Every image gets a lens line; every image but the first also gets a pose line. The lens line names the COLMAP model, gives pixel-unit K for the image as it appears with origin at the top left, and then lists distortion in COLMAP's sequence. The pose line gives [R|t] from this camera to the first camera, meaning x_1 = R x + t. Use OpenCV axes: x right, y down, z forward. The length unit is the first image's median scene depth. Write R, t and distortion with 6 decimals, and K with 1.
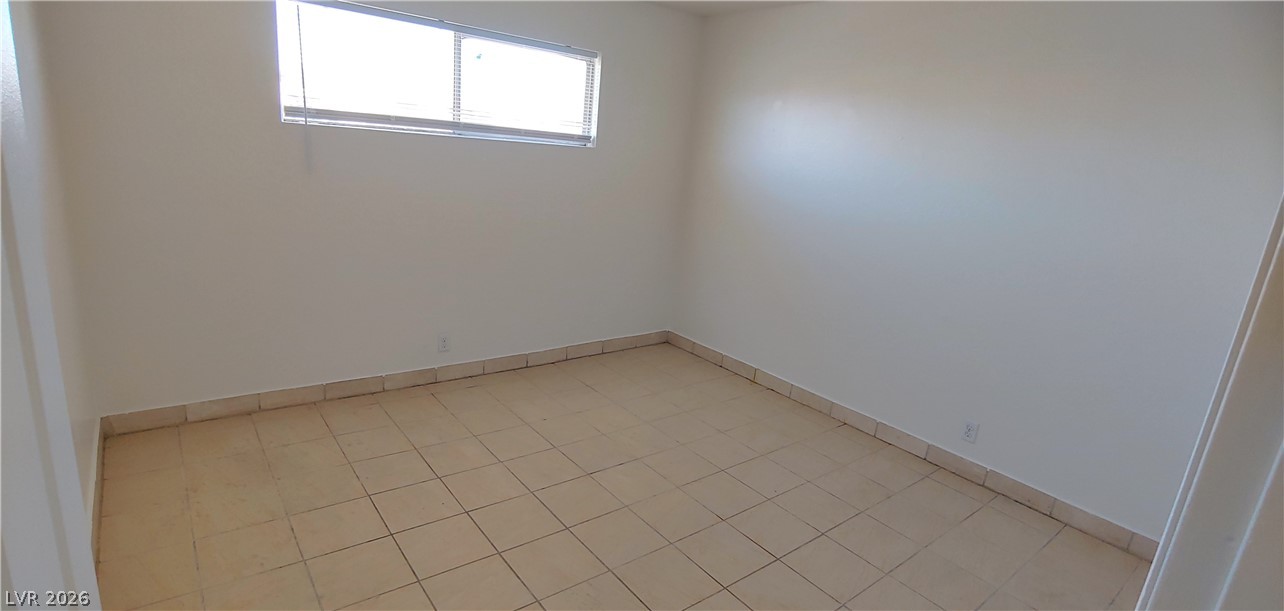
lens RADIAL K [[619.9, 0, 647.8], [0, 619.9, 303.7], [0, 0, 1]] dist [-0.022900, 0.000399]
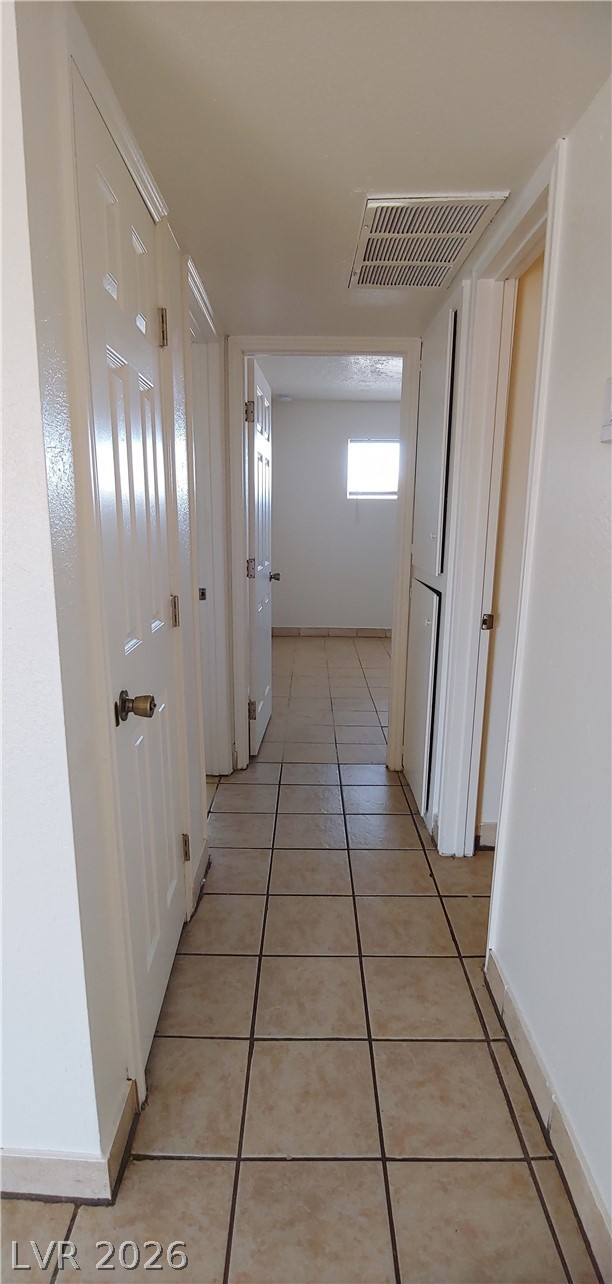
lens RADIAL K [[619.9, 0, 301.6], [0, 619.9, 645.1], [0, 0, 1]] dist [-0.022900, 0.000399]
pose [[0.778180, 0.065242, -0.624644, 0.671112], [-0.102107, 0.994500, -0.023332, 0.284353], [0.619686, 0.081937, 0.780561, -0.764016]]
